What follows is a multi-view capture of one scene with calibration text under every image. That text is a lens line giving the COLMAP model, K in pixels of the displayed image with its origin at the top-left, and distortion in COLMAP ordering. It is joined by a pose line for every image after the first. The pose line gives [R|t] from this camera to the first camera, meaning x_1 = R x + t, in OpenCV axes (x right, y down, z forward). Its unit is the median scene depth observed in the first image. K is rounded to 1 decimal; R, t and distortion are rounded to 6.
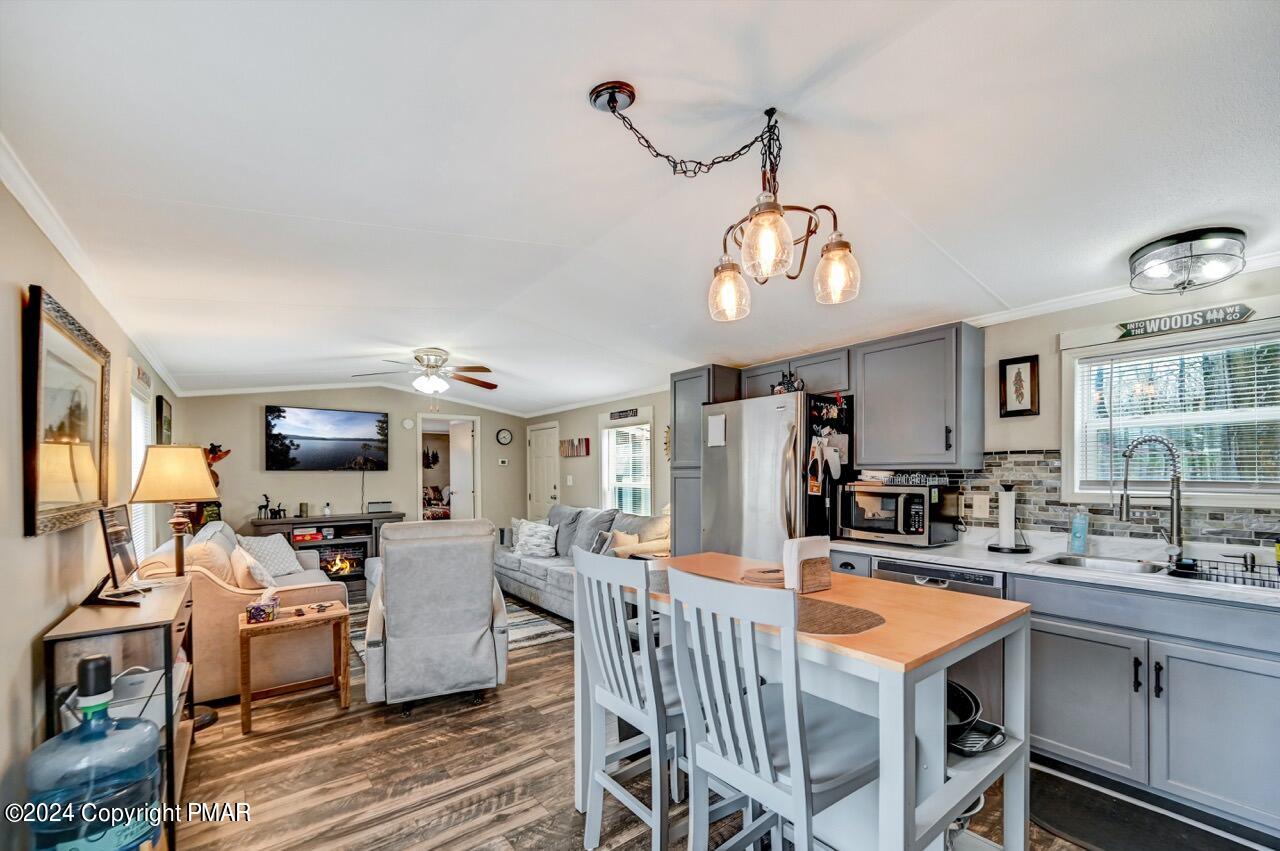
lens RADIAL K [[534.6, 0, 631.7], [0, 534.6, 472.2], [0, 0, 1]] dist [-0.003070, 0.000070]
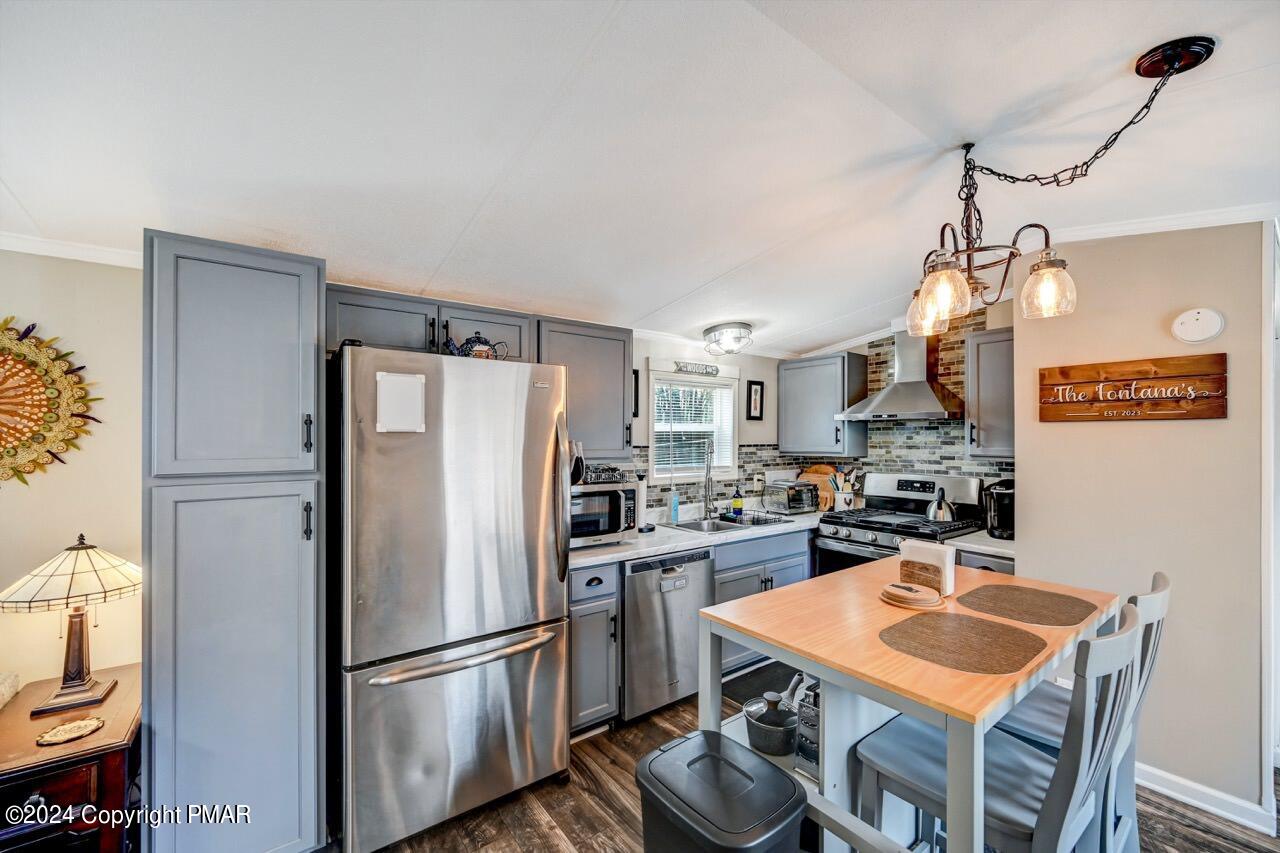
lens RADIAL K [[512.4, 0, 643.2], [0, 512.4, 436.5], [0, 0, 1]] dist [-0.000599, 0.000244]
pose [[-0.015192, 0.004983, 0.999872, -0.221673], [-0.004312, 0.999978, -0.005049, -0.027933], [-0.999875, -0.004388, -0.015171, 0.495441]]
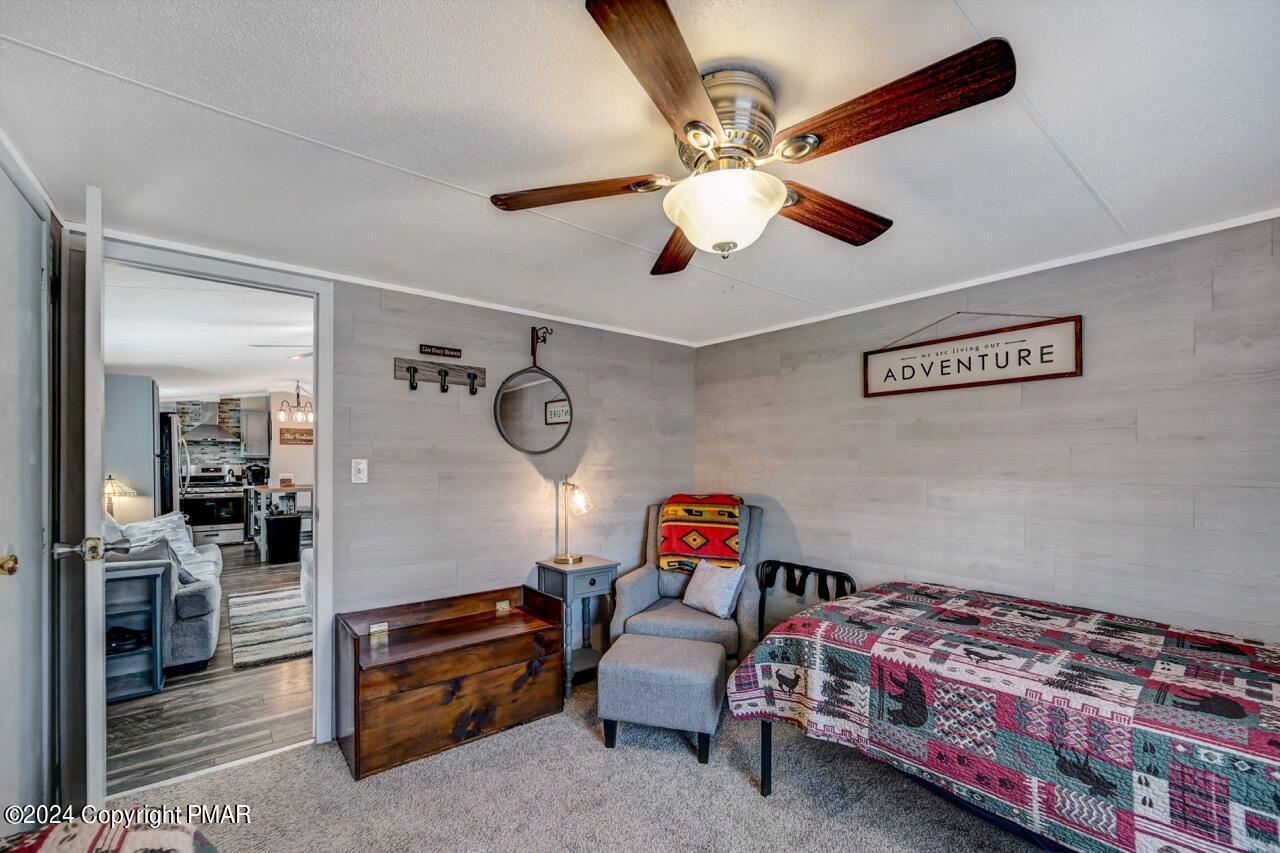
lens RADIAL K [[537.5, 0, 642.3], [0, 537.5, 463.8], [0, 0, 1]] dist [0.000387, 0.000220]
pose [[-0.999024, 0.006145, -0.043740, -0.747931], [0.005966, 0.999973, 0.004238, 0.011617], [0.043765, 0.003973, -0.999034, 1.723508]]
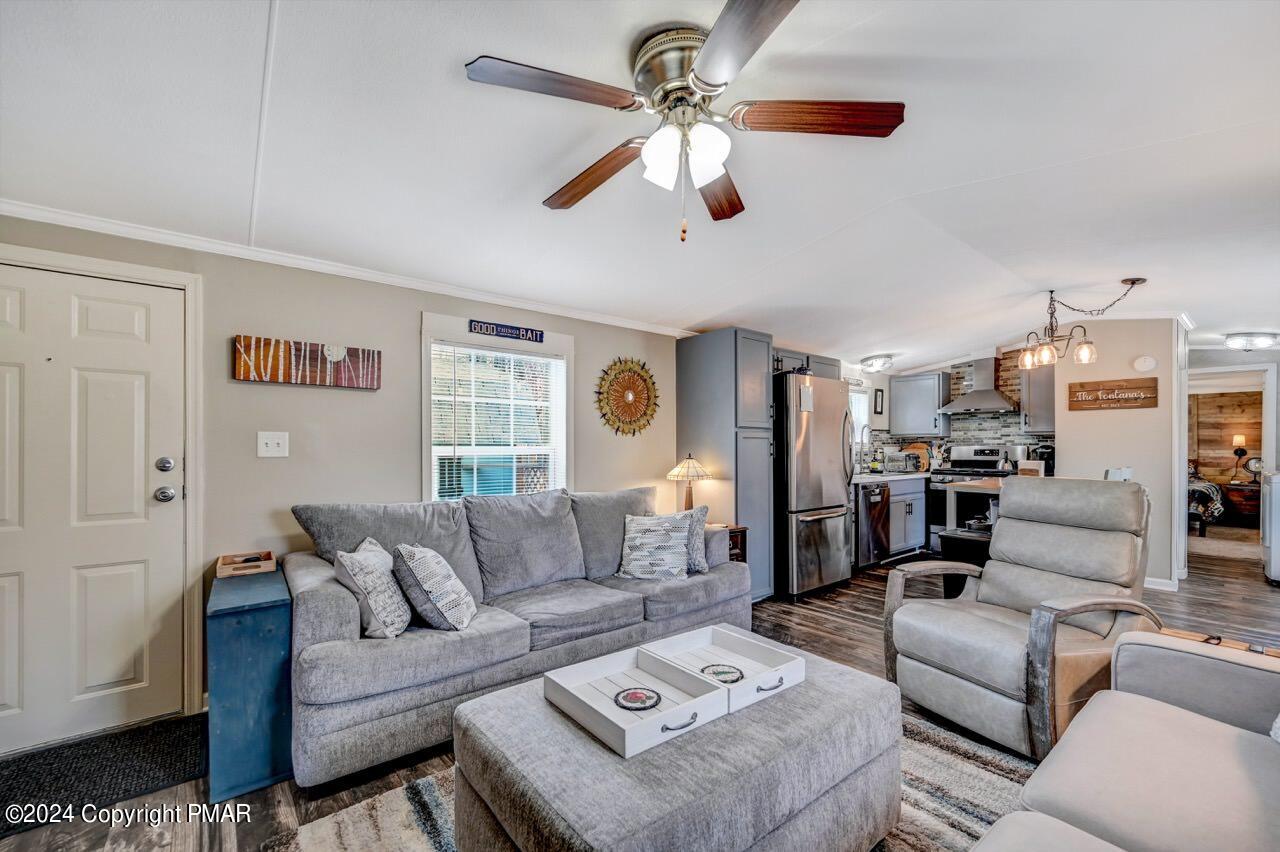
lens RADIAL K [[521.3, 0, 642.2], [0, 521.3, 446.0], [0, 0, 1]] dist [0.000617, 0.000334]
pose [[-0.058638, 0.002638, 0.998276, -0.621938], [-0.003314, 0.999990, -0.002837, 0.020357], [-0.998274, -0.003474, -0.058629, 0.917585]]
